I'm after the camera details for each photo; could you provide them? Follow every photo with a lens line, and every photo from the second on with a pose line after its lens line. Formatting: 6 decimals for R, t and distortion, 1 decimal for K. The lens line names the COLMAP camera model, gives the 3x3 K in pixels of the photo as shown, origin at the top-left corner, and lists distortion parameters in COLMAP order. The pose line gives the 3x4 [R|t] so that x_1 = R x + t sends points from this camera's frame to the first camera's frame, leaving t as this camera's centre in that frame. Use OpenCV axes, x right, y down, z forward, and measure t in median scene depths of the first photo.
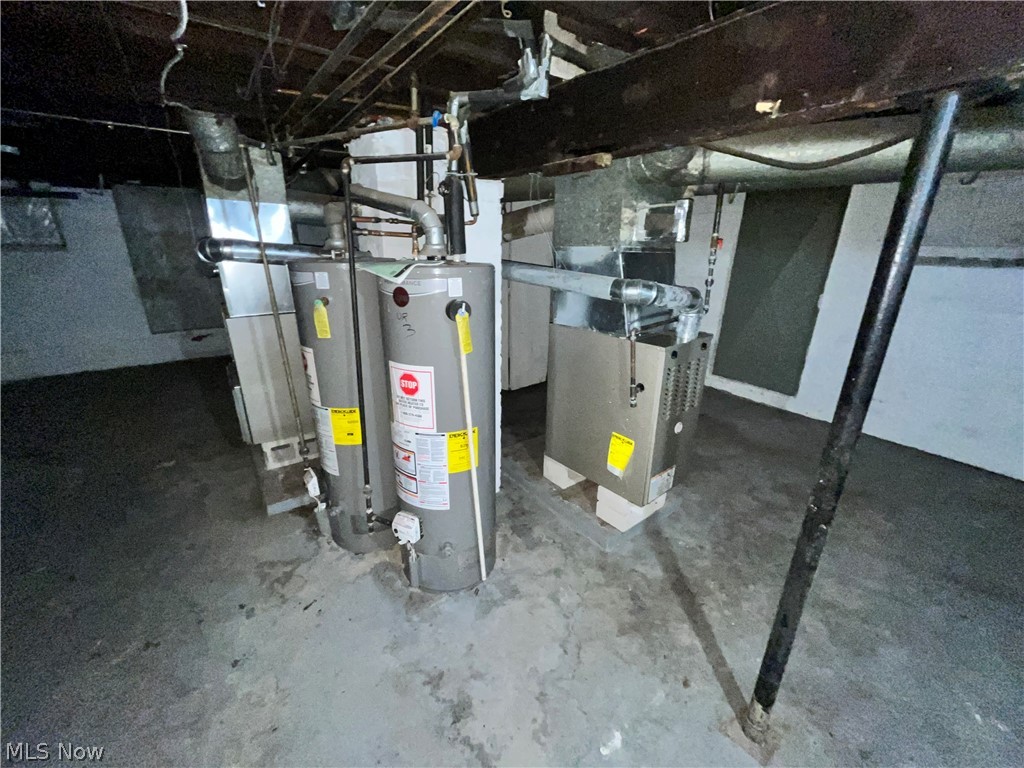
lens RADIAL K [[416.5, 0, 511.3], [0, 416.5, 384.6], [0, 0, 1]] dist [0.002889, 0.000406]
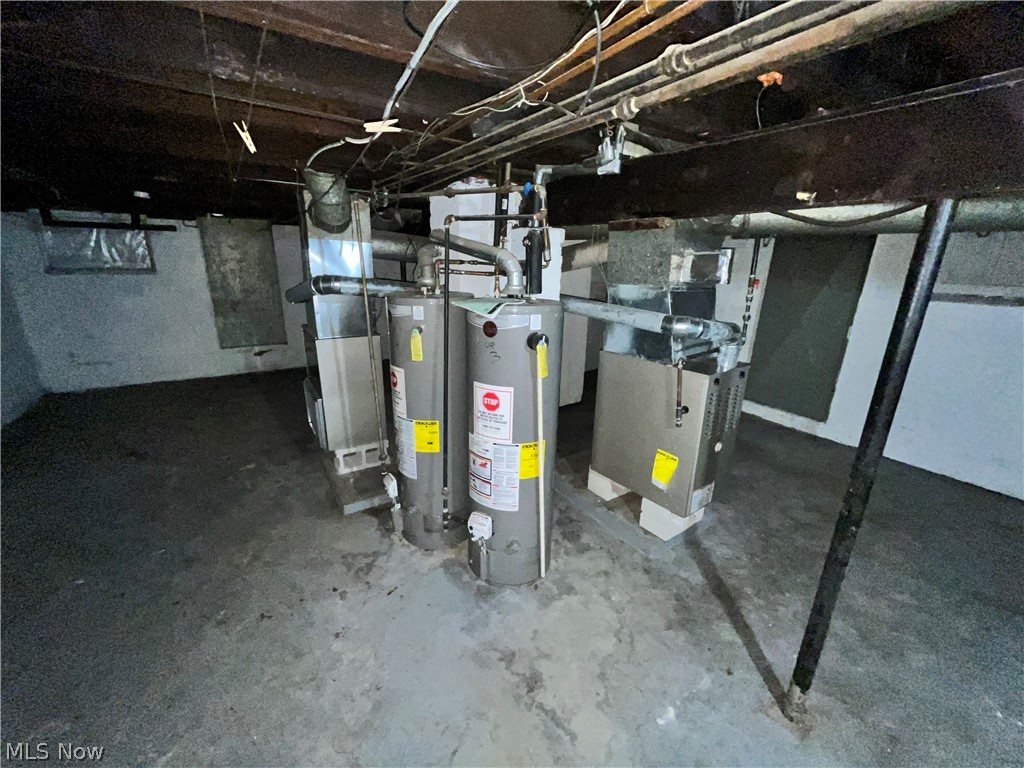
lens RADIAL K [[416.5, 0, 512.3], [0, 416.5, 385.0], [0, 0, 1]] dist [0.002889, 0.000406]
pose [[0.998779, 0.024961, -0.042634, -0.115545], [-0.026805, 0.998704, -0.043254, 0.001338], [0.041499, 0.044344, 0.998154, -0.156477]]
